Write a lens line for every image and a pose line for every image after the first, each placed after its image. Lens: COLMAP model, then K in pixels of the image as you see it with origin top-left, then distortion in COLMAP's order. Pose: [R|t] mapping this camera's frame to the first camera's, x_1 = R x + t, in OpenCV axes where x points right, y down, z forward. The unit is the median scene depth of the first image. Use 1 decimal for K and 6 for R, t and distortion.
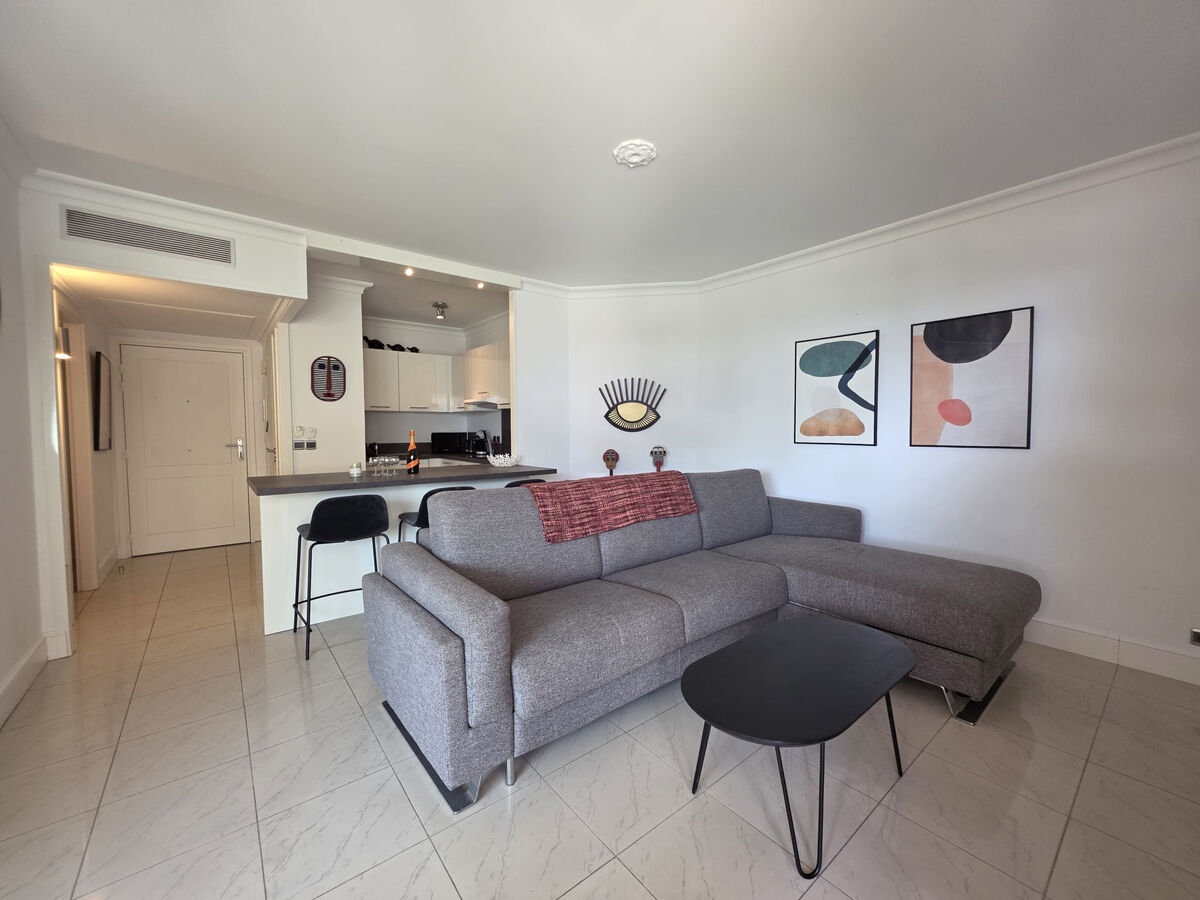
lens RADIAL K [[478.8, 0, 599.6], [0, 478.8, 452.8], [0, 0, 1]] dist [0.001455, -0.000659]
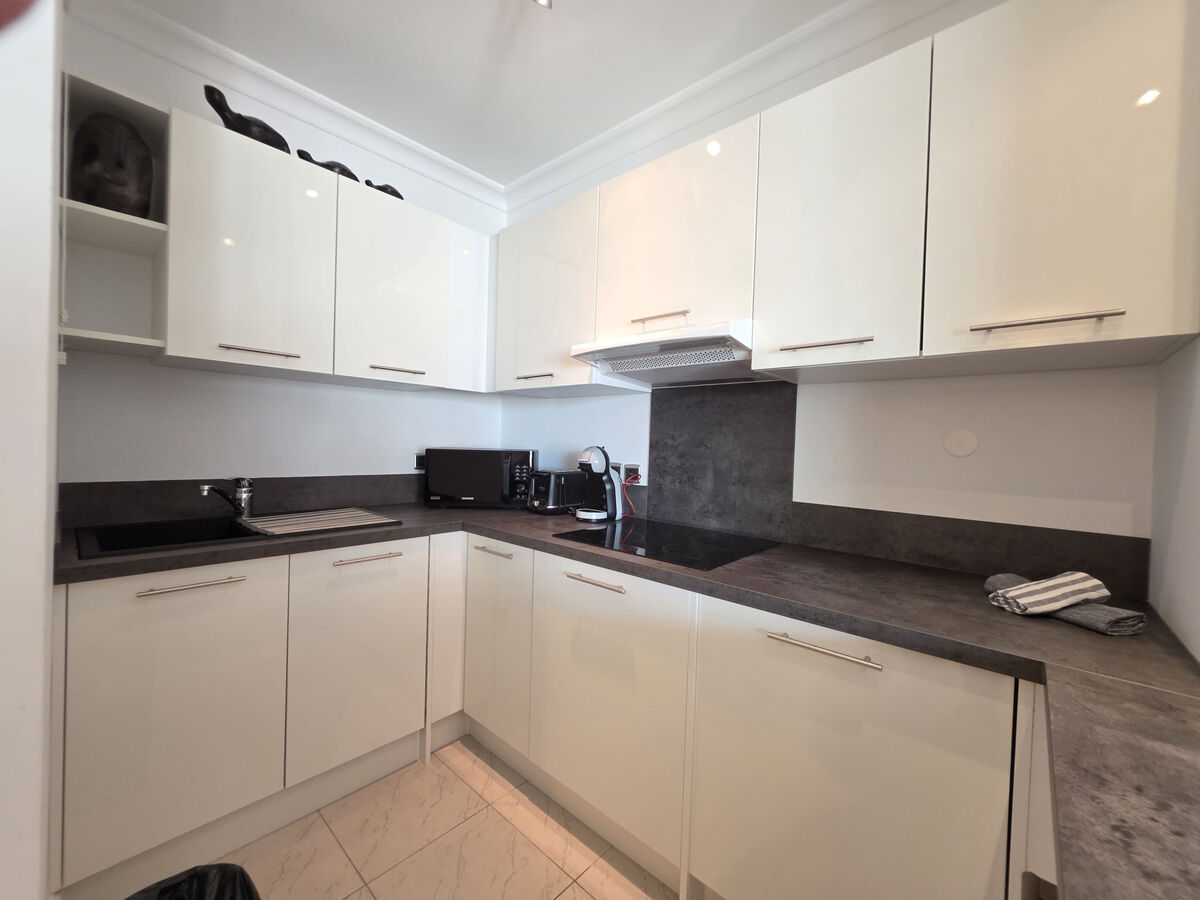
lens RADIAL K [[478.8, 0, 598.4], [0, 478.8, 450.5], [0, 0, 1]] dist [0.001455, -0.000659]
pose [[0.987482, 0.028923, 0.155055, -0.422263], [-0.023666, 0.999084, -0.035642, -0.046907], [-0.155944, 0.031527, 0.987263, 0.959680]]
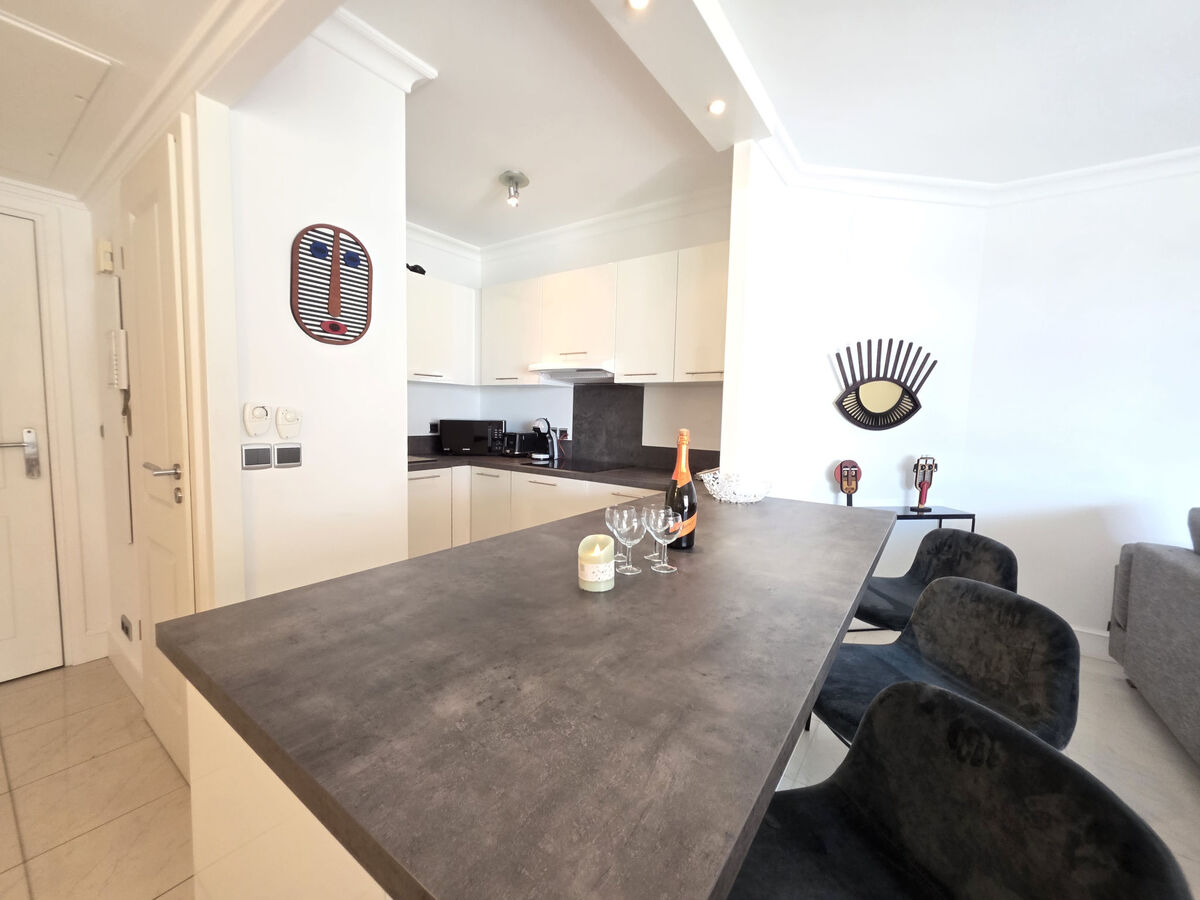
lens RADIAL K [[478.8, 0, 598.6], [0, 478.8, 452.1], [0, 0, 1]] dist [0.001455, -0.000659]
pose [[0.964165, 0.004446, 0.265267, -0.479642], [-0.012981, 0.999453, 0.030429, -0.034792], [-0.264987, -0.032781, 0.963695, 0.583943]]
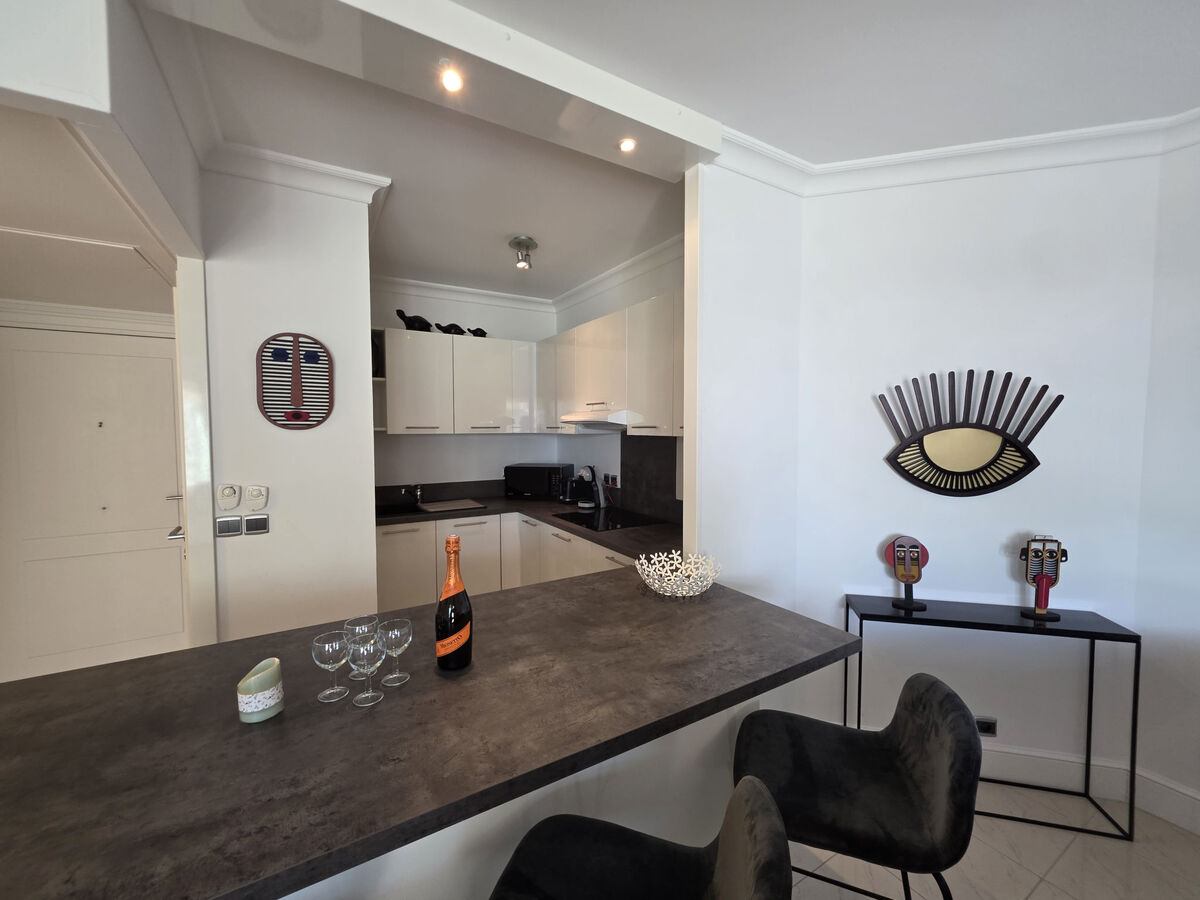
lens RADIAL K [[478.8, 0, 599.0], [0, 478.8, 451.4], [0, 0, 1]] dist [0.001455, -0.000659]
pose [[0.990391, 0.007304, -0.138101, -0.215971], [-0.007738, 0.999967, -0.002602, -0.091243], [0.138077, 0.003646, 0.990415, 0.601828]]
